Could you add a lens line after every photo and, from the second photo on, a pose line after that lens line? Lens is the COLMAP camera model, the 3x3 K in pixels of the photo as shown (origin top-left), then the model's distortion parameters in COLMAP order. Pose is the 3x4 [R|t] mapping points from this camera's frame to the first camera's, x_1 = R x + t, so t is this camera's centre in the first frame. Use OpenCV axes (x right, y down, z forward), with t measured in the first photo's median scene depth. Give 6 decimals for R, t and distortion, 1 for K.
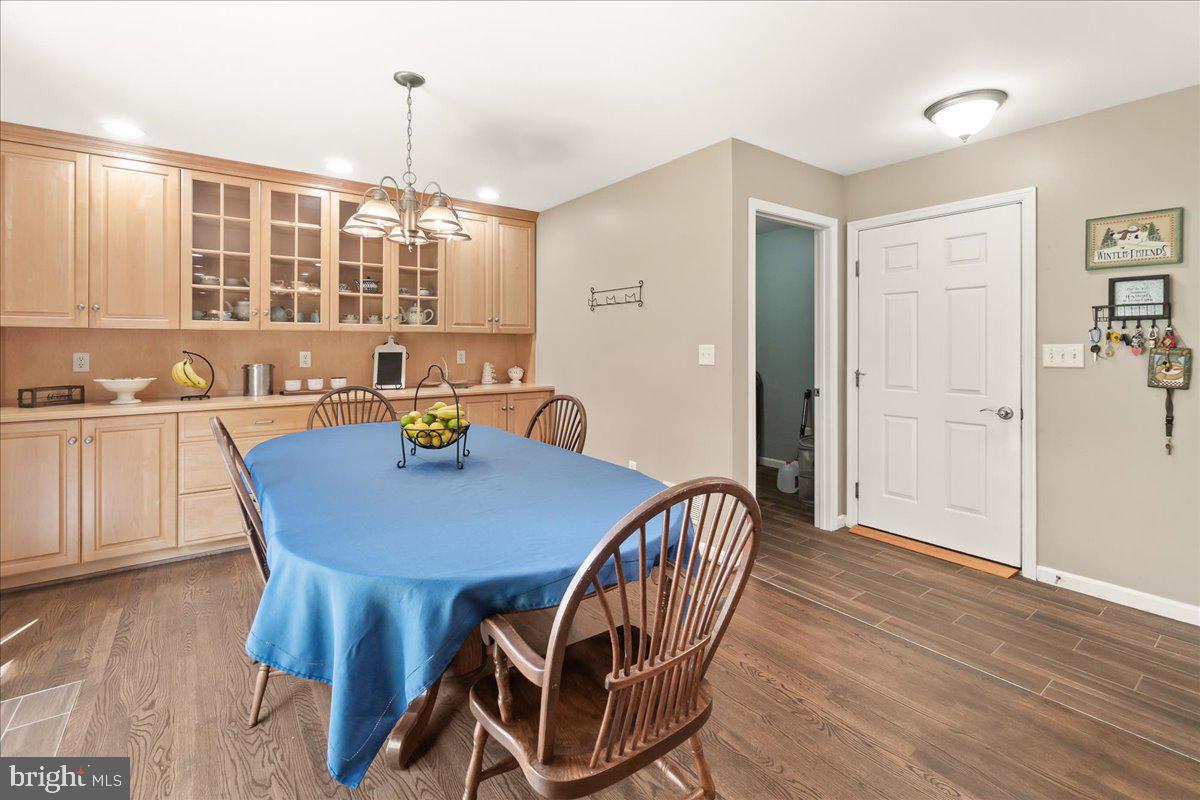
lens RADIAL K [[538.0, 0, 598.5], [0, 538.0, 343.4], [0, 0, 1]] dist [-0.008942, 0.000879]
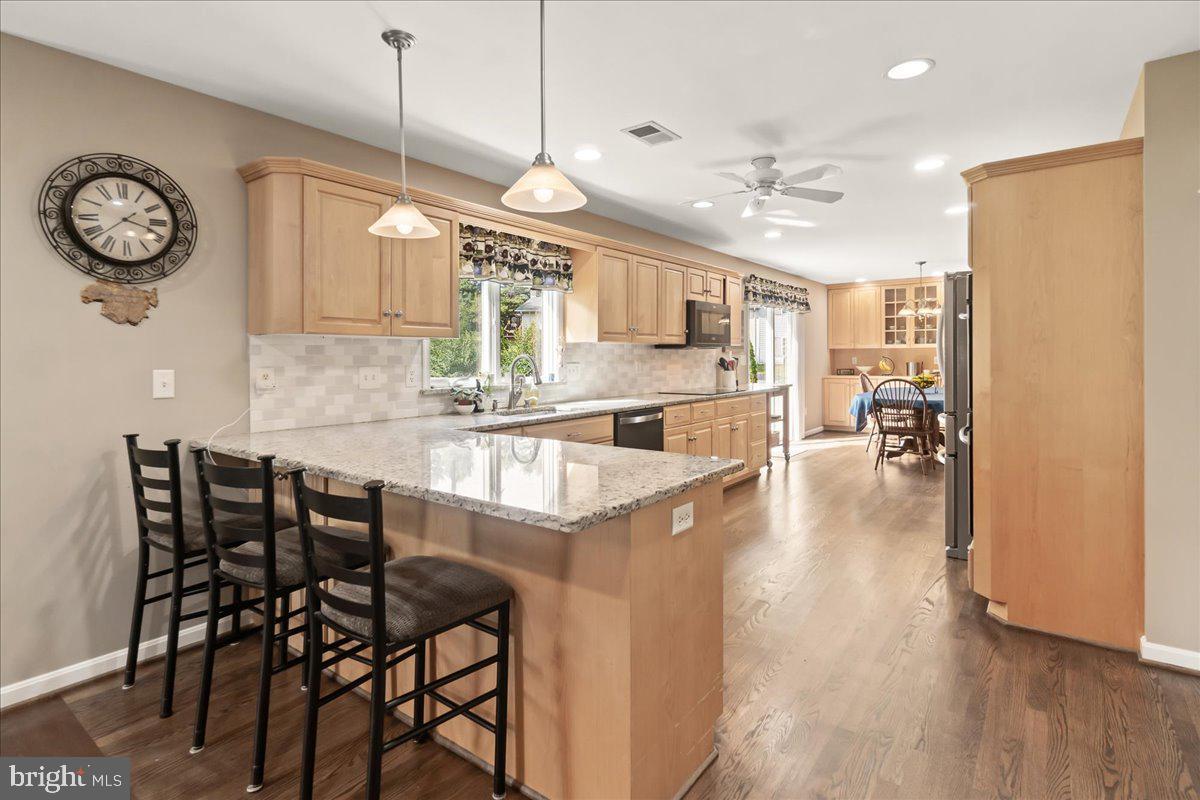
lens RADIAL K [[590.1, 0, 596.5], [0, 590.1, 368.7], [0, 0, 1]] dist [0.000565, -0.000080]
pose [[0.283258, 0.011699, -0.958972, 1.535708], [0.008682, 0.999853, 0.014762, 0.019247], [0.959004, -0.012507, 0.283115, -1.112198]]
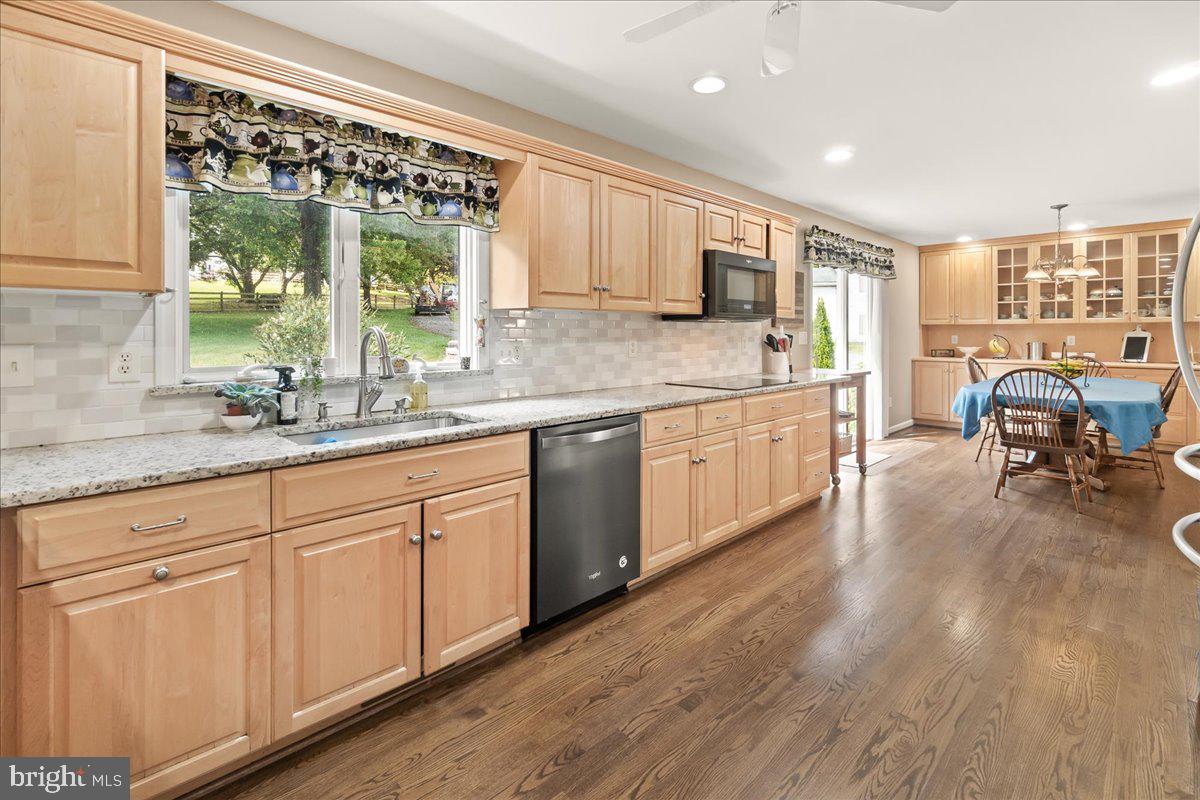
lens RADIAL K [[538.0, 0, 602.2], [0, 538.0, 334.2], [0, 0, 1]] dist [-0.008942, 0.000879]
pose [[0.132359, -0.001260, -0.991201, 1.030656], [-0.000986, 0.999999, -0.001403, 0.016889], [0.991201, 0.001163, 0.132358, -0.739012]]
